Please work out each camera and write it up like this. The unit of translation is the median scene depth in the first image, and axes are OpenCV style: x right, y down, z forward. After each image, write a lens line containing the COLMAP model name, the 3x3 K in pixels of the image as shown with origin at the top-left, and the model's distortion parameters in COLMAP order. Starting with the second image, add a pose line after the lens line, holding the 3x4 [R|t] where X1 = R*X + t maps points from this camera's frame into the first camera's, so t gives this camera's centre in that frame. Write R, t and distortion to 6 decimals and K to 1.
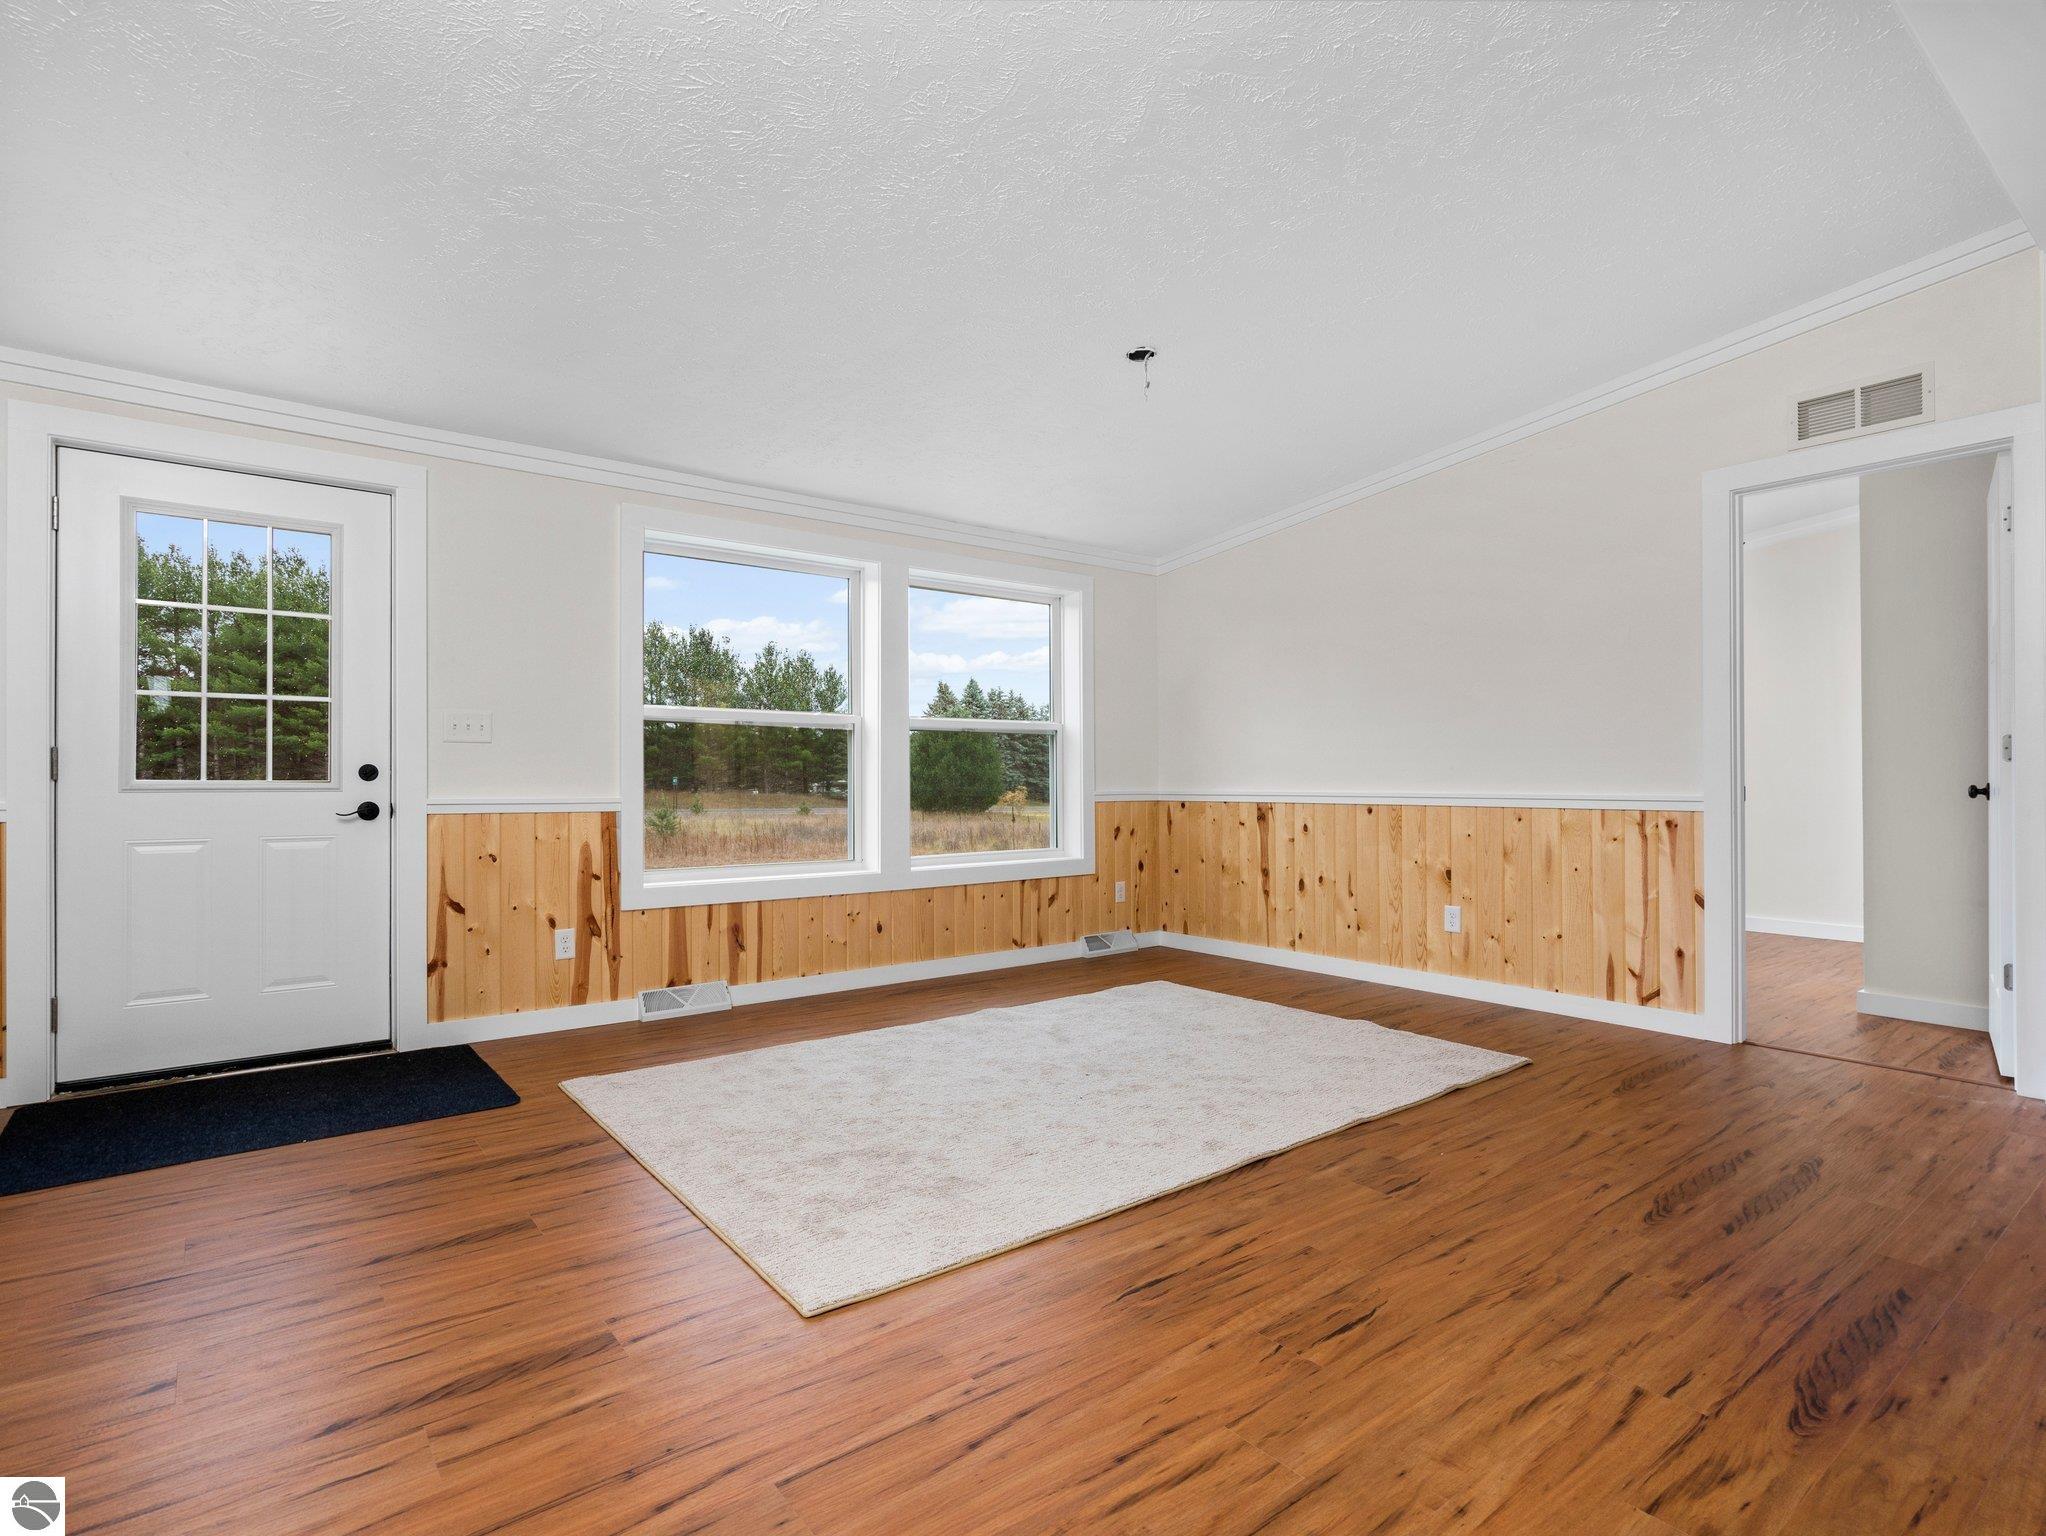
lens RADIAL K [[1030.1, 0, 1032.6], [0, 1030.1, 777.2], [0, 0, 1]] dist [-0.007699, 0.003540]
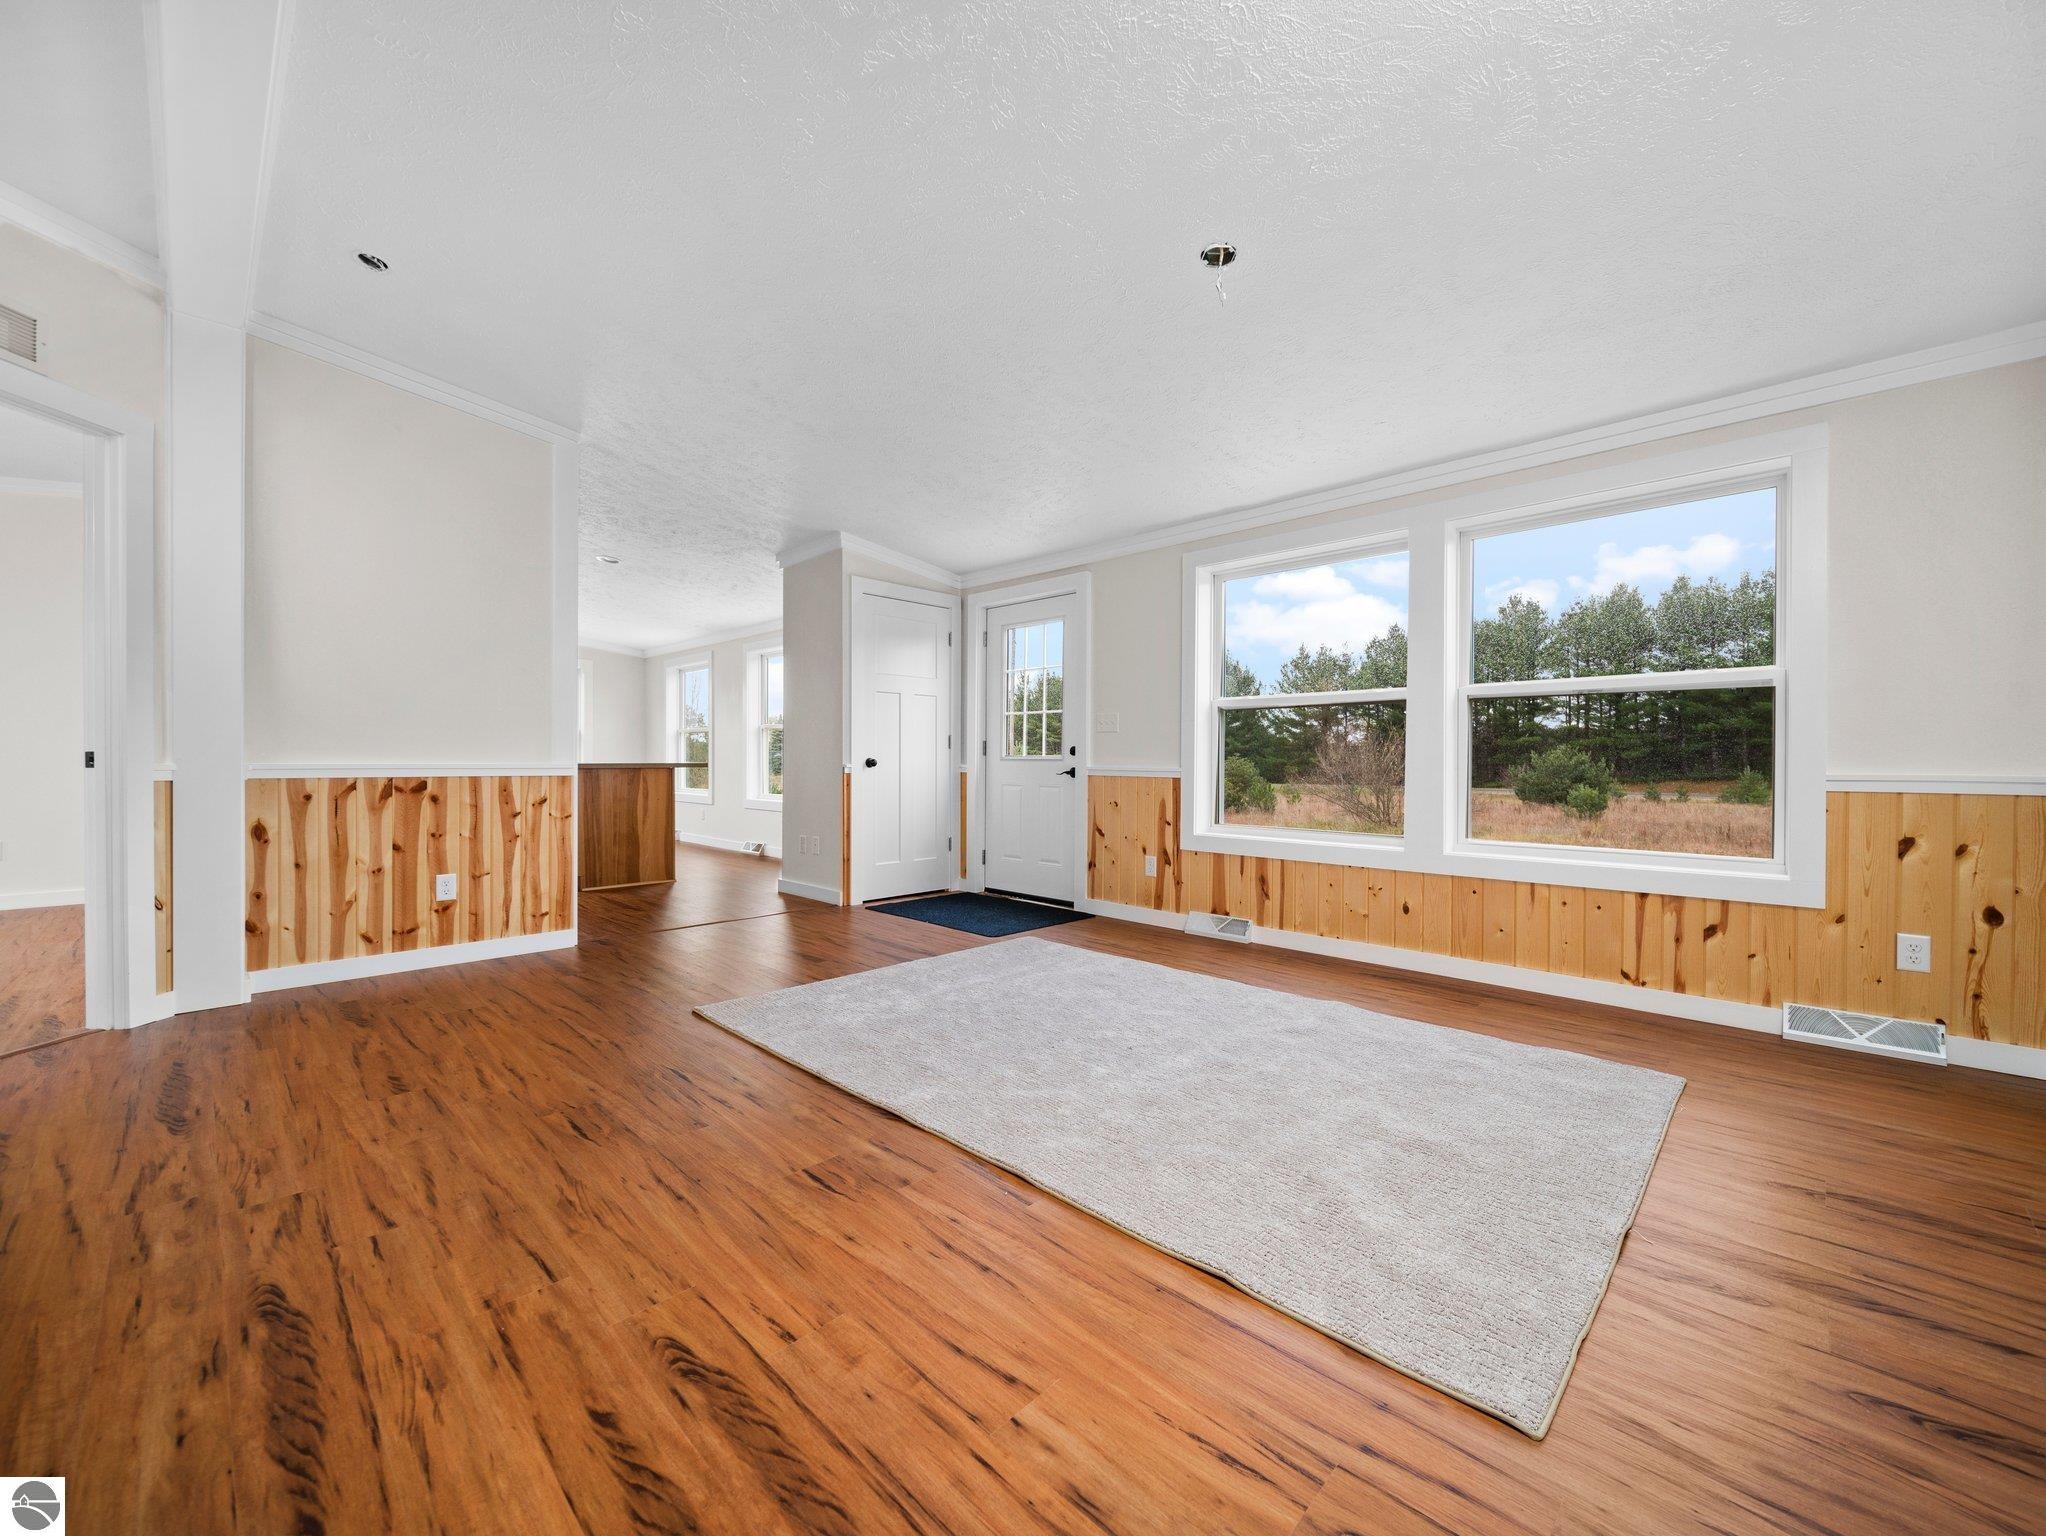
lens RADIAL K [[820.1, 0, 1026.4], [0, 820.1, 758.6], [0, 0, 1]] dist [0.001552, -0.001116]
pose [[0.126291, -0.002024, -0.991991, 0.693979], [-0.003728, 0.999990, -0.002515, 0.011278], [0.991986, 0.004015, 0.126282, 0.675799]]
